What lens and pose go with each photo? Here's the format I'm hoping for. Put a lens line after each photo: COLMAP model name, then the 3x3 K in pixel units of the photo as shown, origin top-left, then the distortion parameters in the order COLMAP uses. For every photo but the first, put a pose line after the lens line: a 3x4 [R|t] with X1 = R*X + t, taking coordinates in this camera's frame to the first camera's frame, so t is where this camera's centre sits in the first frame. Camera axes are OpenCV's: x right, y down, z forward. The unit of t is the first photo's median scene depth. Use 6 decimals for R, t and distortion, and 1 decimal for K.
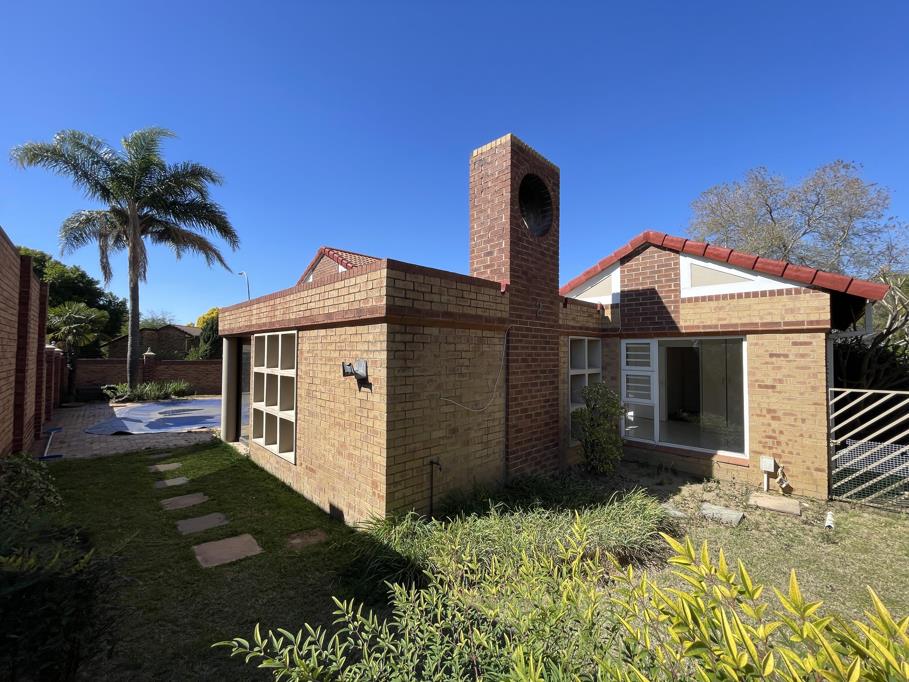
lens RADIAL K [[366.5, 0, 453.1], [0, 366.5, 341.9], [0, 0, 1]] dist [-0.001545, -0.000148]
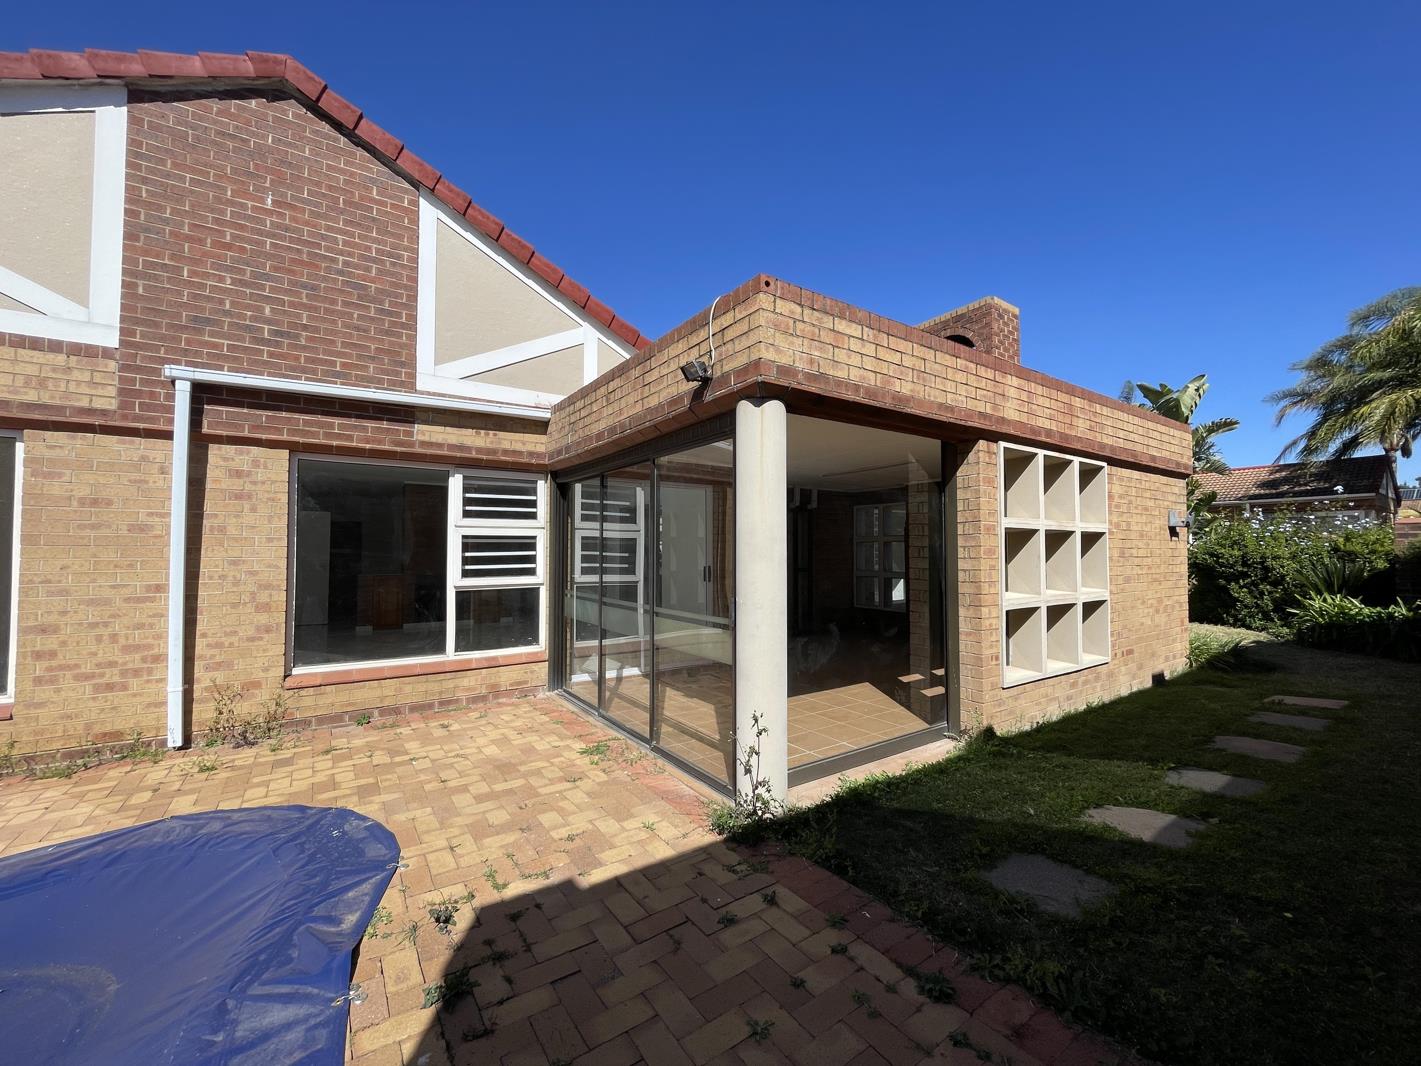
lens RADIAL K [[572.9, 0, 708.3], [0, 572.9, 534.3], [0, 0, 1]] dist [-0.001545, -0.000148]
pose [[0.181970, 0.017429, 0.983150, -1.703083], [-0.031647, 0.999429, -0.011860, 0.144981], [-0.982795, -0.028956, 0.182418, 1.630840]]
